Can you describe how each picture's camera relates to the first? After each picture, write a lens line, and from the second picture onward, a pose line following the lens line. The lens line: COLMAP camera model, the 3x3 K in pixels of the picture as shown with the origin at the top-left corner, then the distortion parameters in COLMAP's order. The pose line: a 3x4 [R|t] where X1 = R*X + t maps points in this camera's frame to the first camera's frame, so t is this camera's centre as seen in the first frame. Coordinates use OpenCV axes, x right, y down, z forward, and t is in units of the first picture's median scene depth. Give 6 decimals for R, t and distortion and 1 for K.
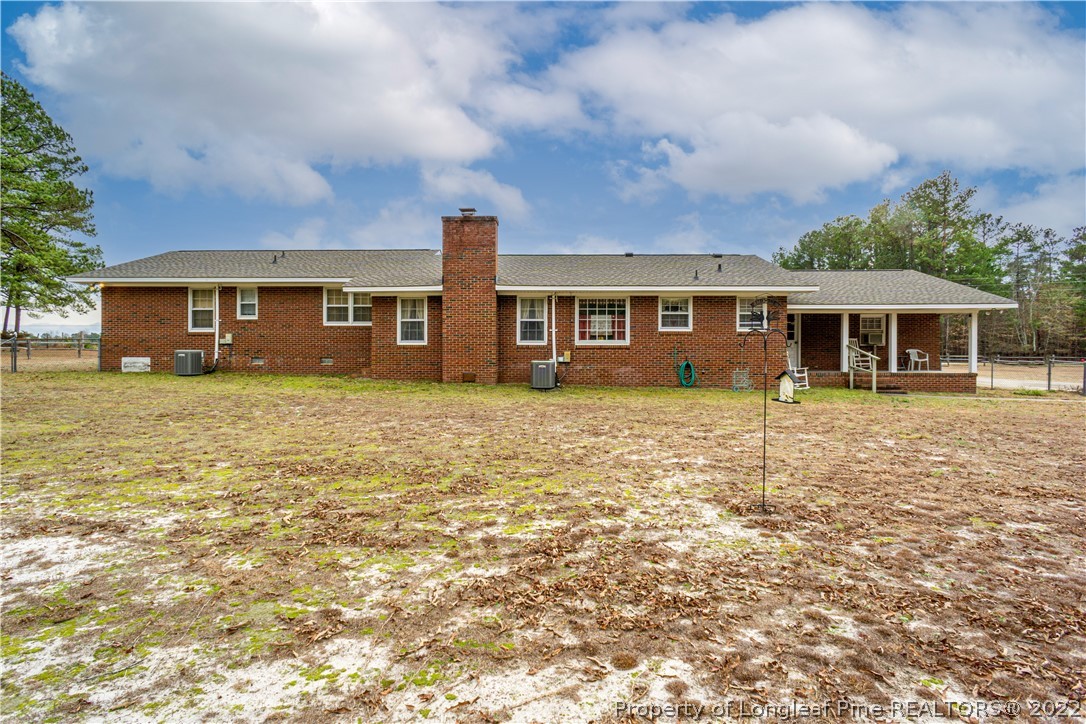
lens RADIAL K [[634.6, 0, 543.0], [0, 634.6, 362.0], [0, 0, 1]] dist [0.002831, 0.000803]
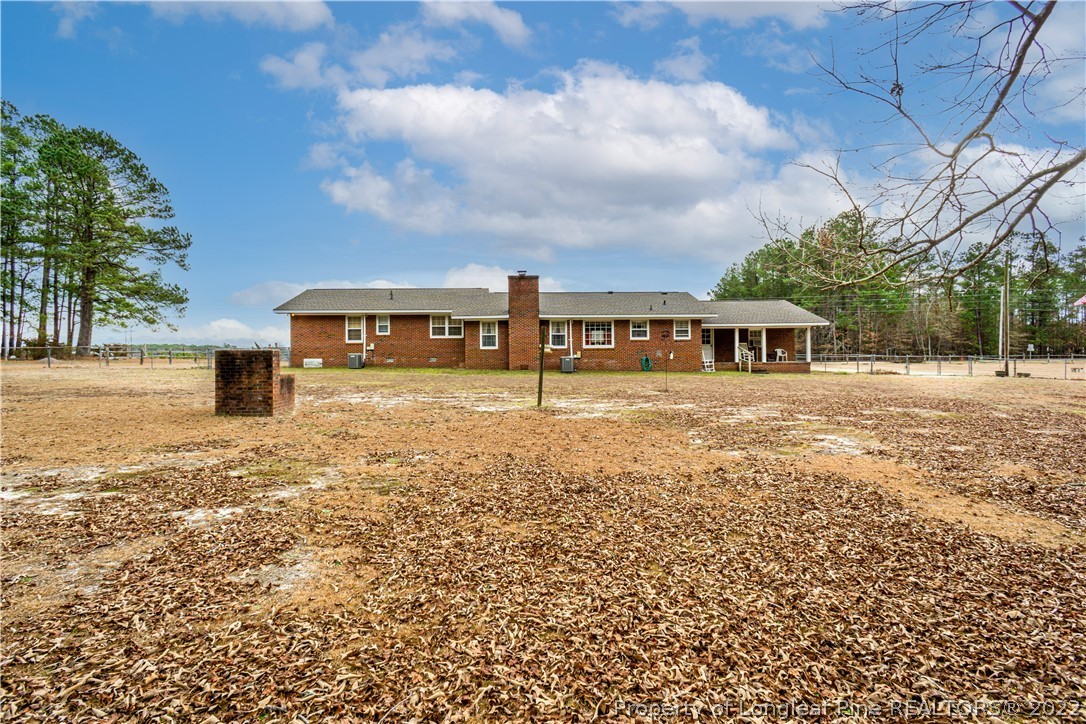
lens RADIAL K [[776.3, 0, 543.0], [0, 776.3, 362.0], [0, 0, 1]] dist [0.000936, 0.000292]
pose [[0.996360, -0.011527, 0.084466, -0.237703], [0.013203, 0.999726, -0.019306, 0.050884], [-0.084220, 0.020351, 0.996239, -1.103435]]
